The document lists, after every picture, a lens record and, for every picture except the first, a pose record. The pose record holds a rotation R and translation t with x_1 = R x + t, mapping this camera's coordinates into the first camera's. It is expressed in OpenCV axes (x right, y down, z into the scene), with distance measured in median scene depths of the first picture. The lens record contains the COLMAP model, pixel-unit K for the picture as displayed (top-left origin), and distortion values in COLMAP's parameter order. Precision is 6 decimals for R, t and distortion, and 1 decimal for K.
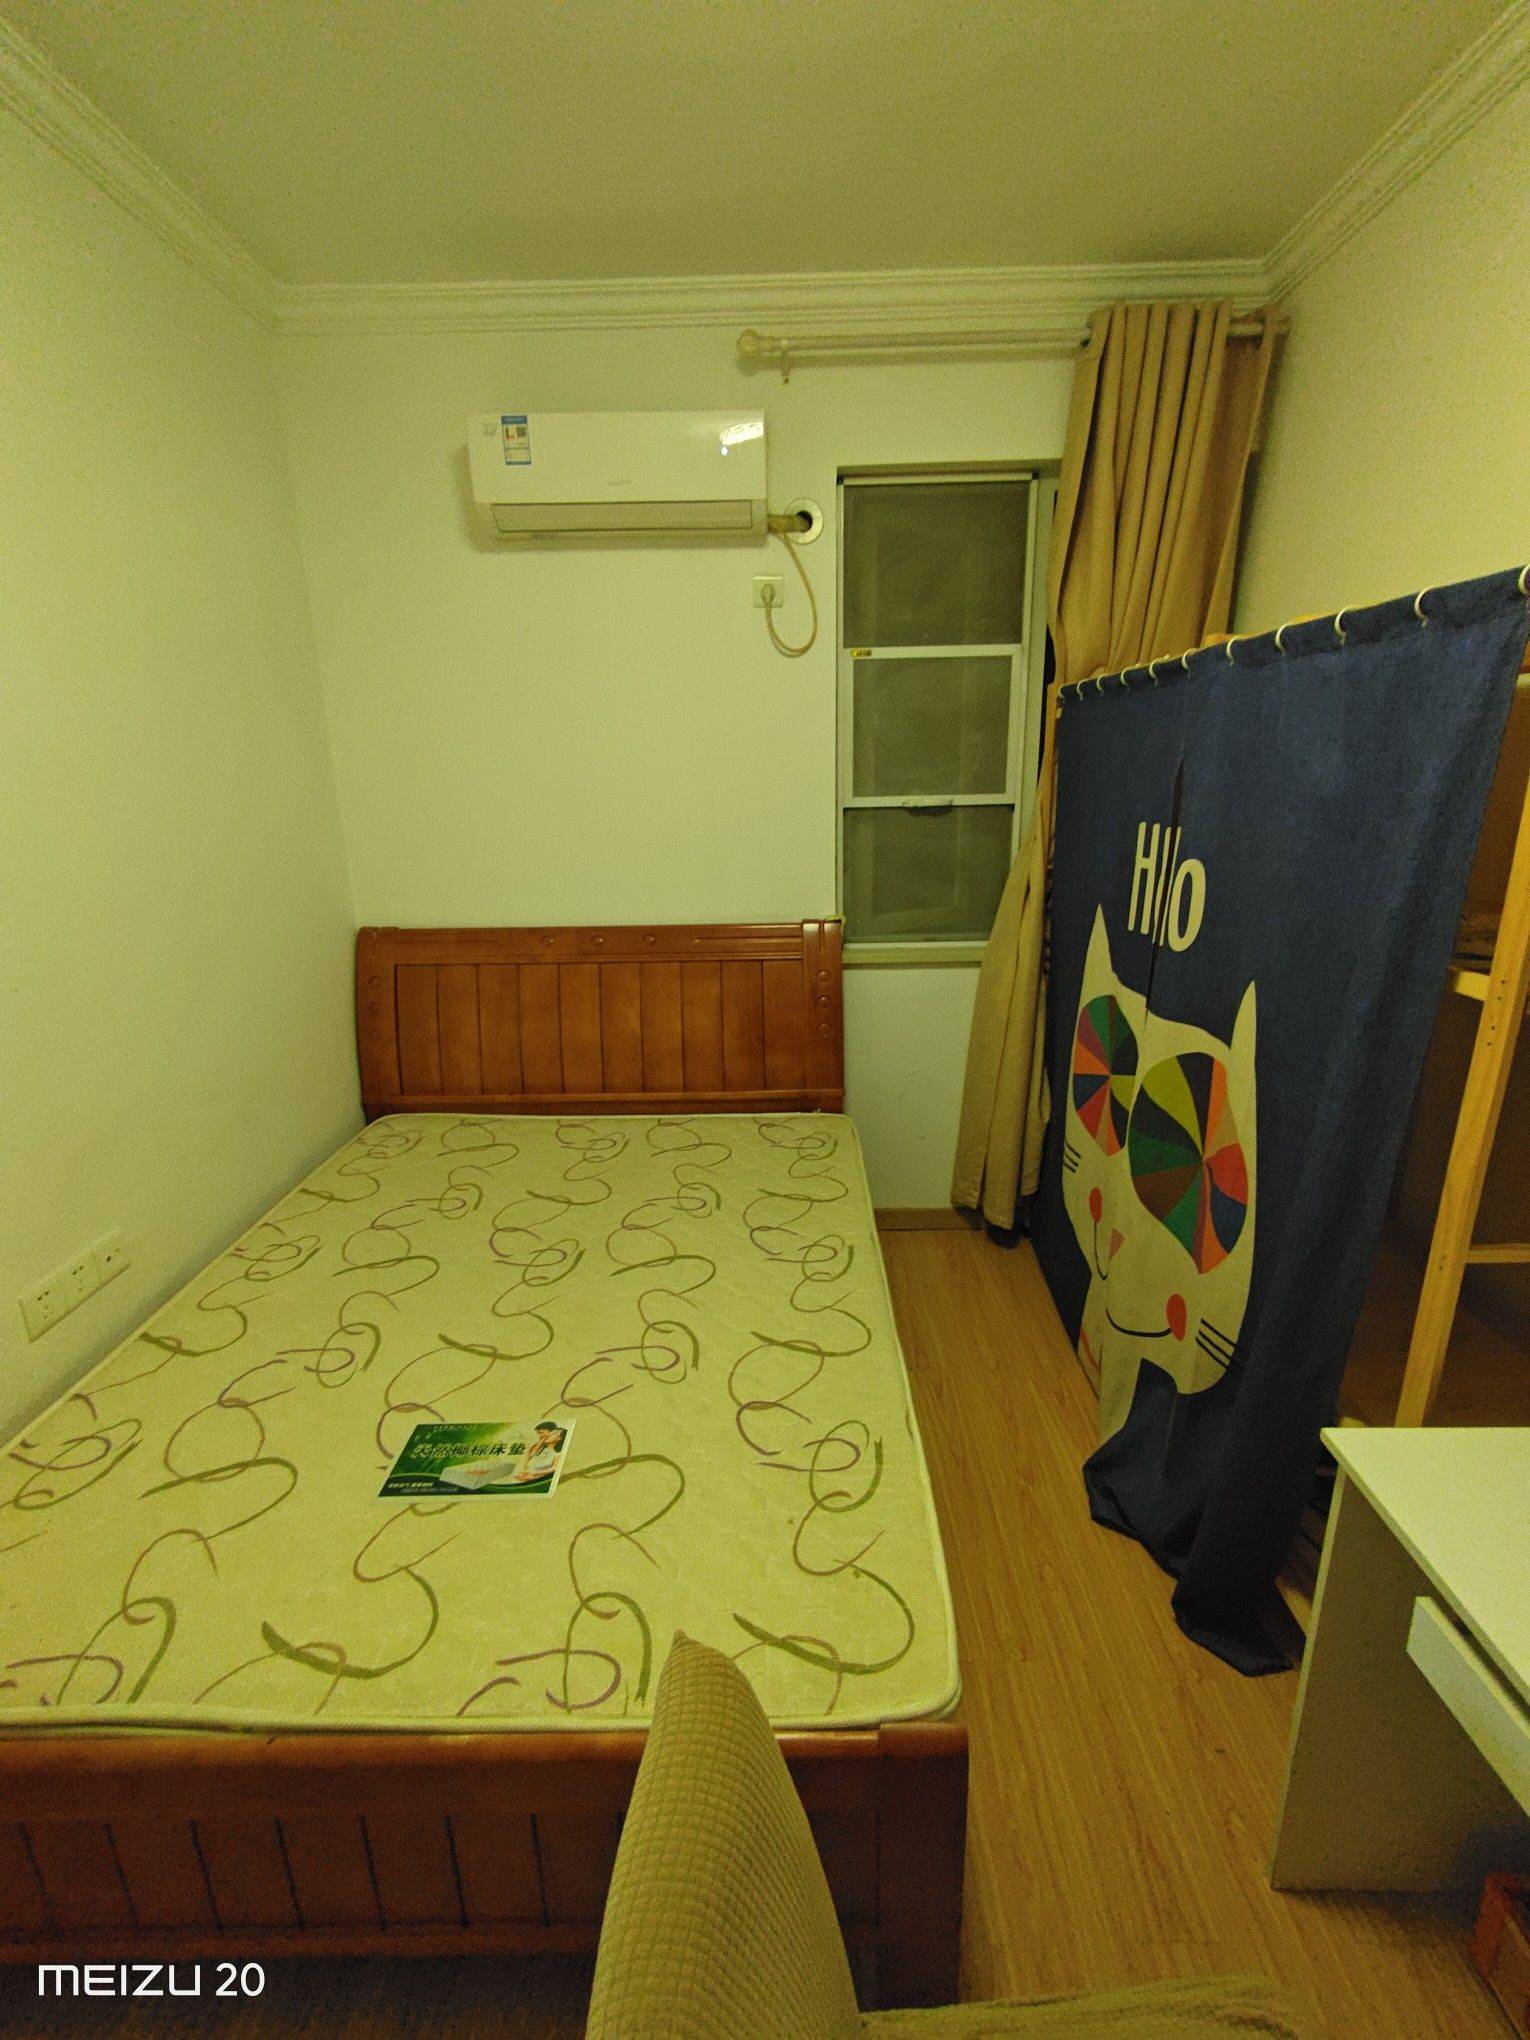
lens RADIAL K [[923.1, 0, 762.9], [0, 923.1, 1023.1], [0, 0, 1]] dist [0.001628, -0.002237]
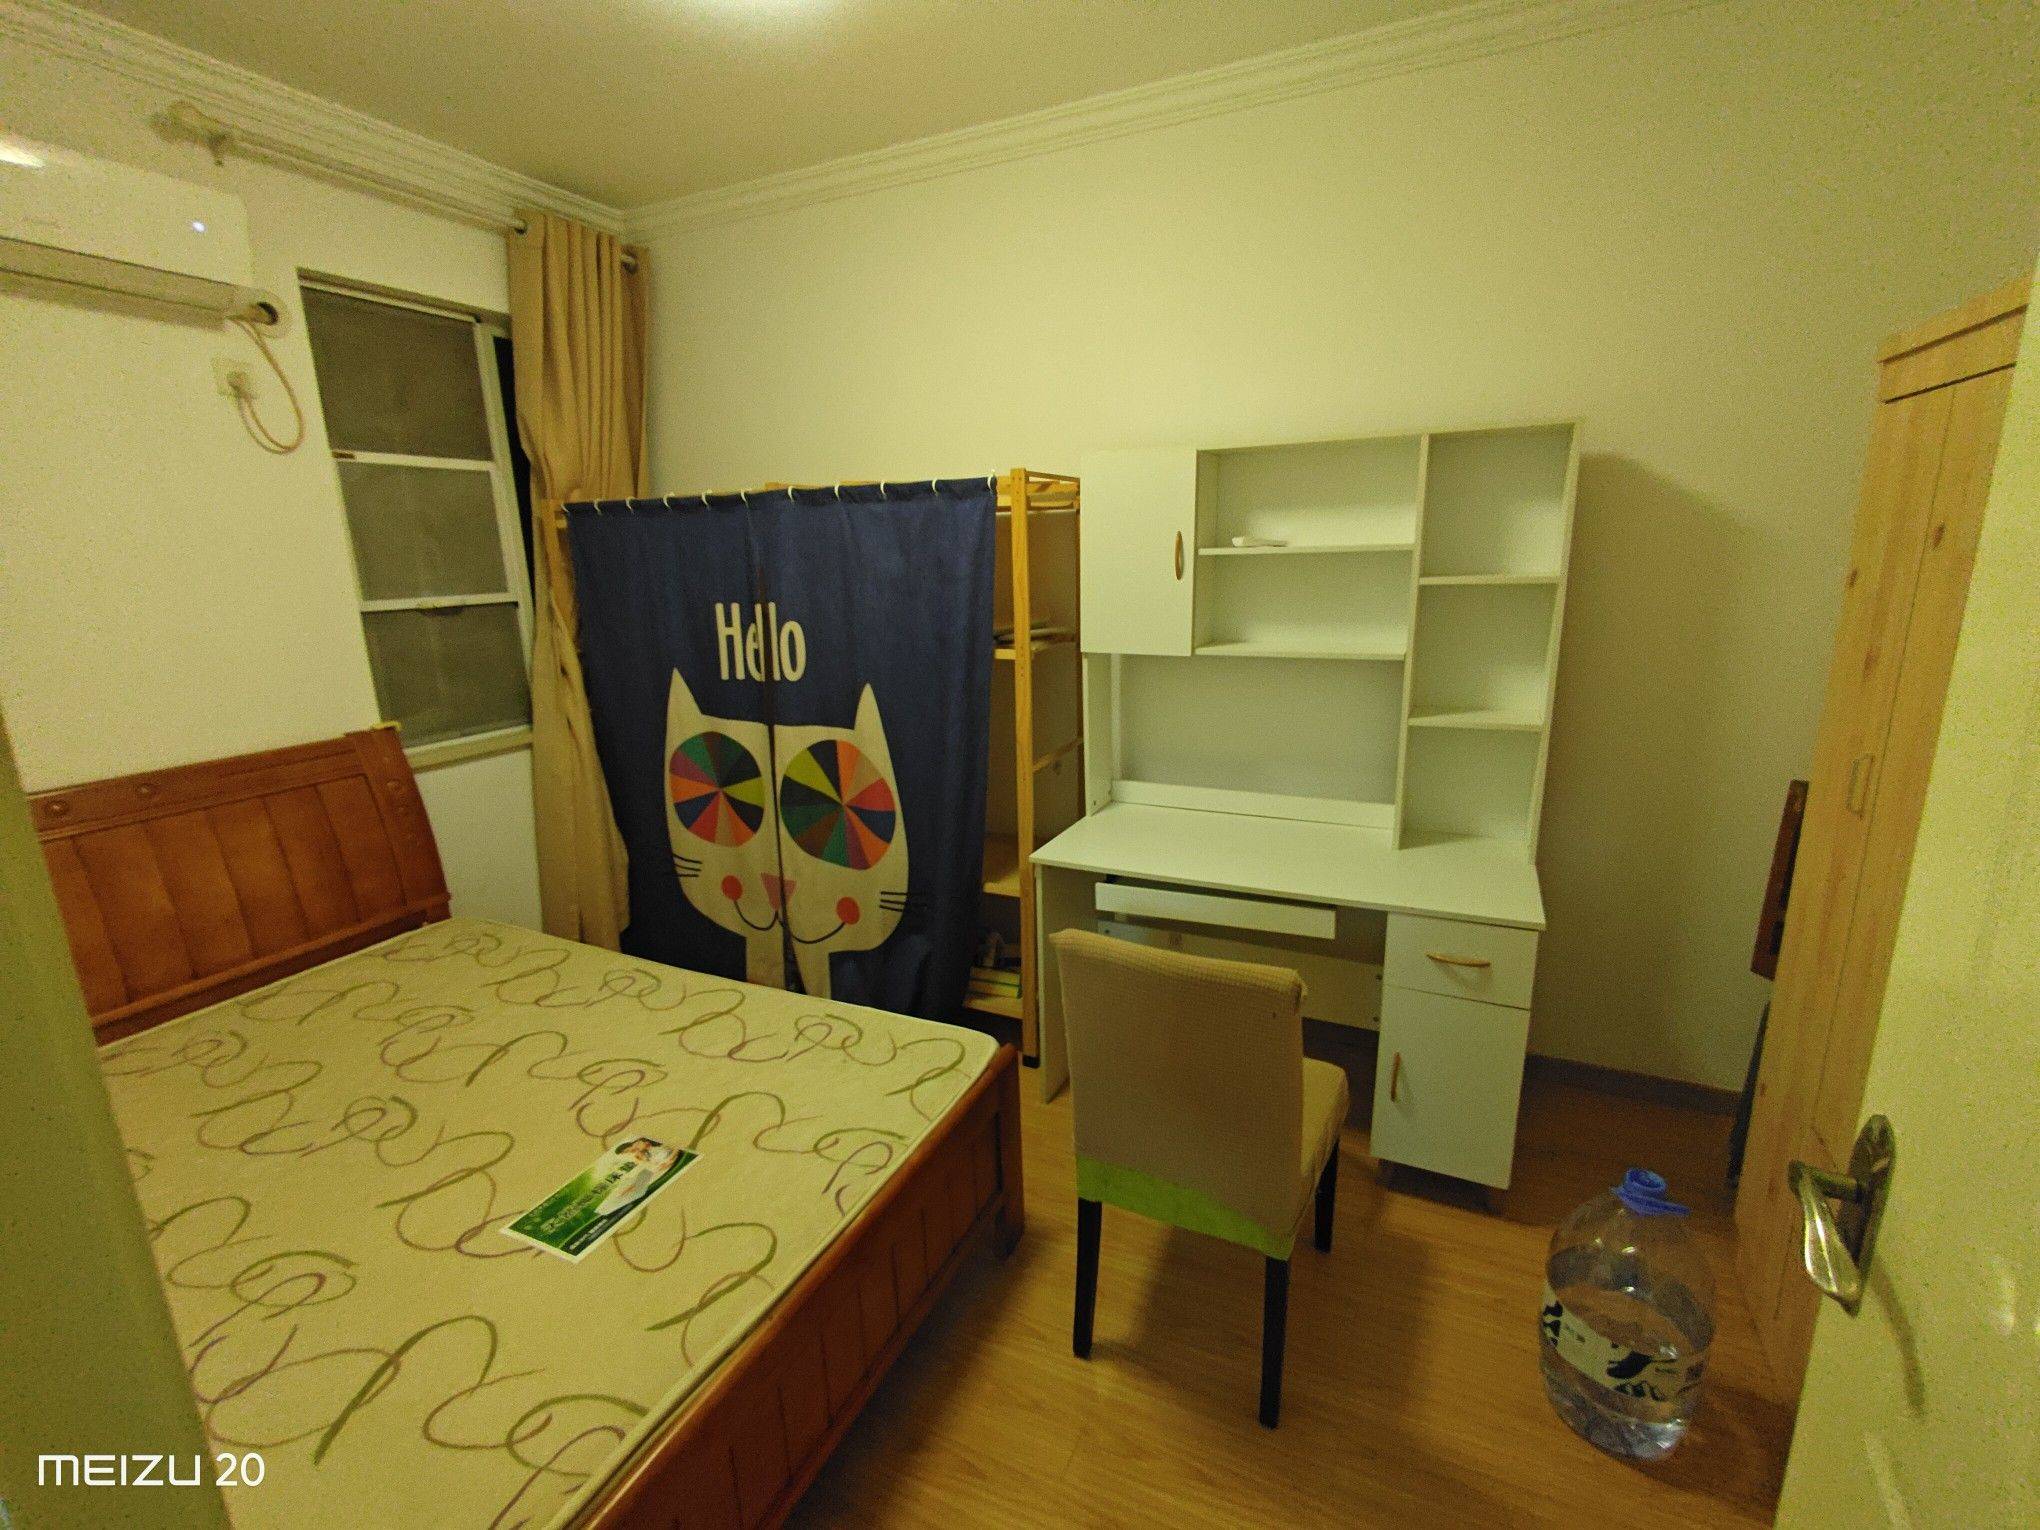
lens RADIAL K [[923.1, 0, 1034.3], [0, 923.1, 761.8], [0, 0, 1]] dist [0.001628, -0.002237]
pose [[0.405301, -0.197373, 0.892623, -0.607529], [0.259911, 0.961000, 0.094477, 0.008612], [-0.876457, 0.193711, 0.440794, -0.009905]]
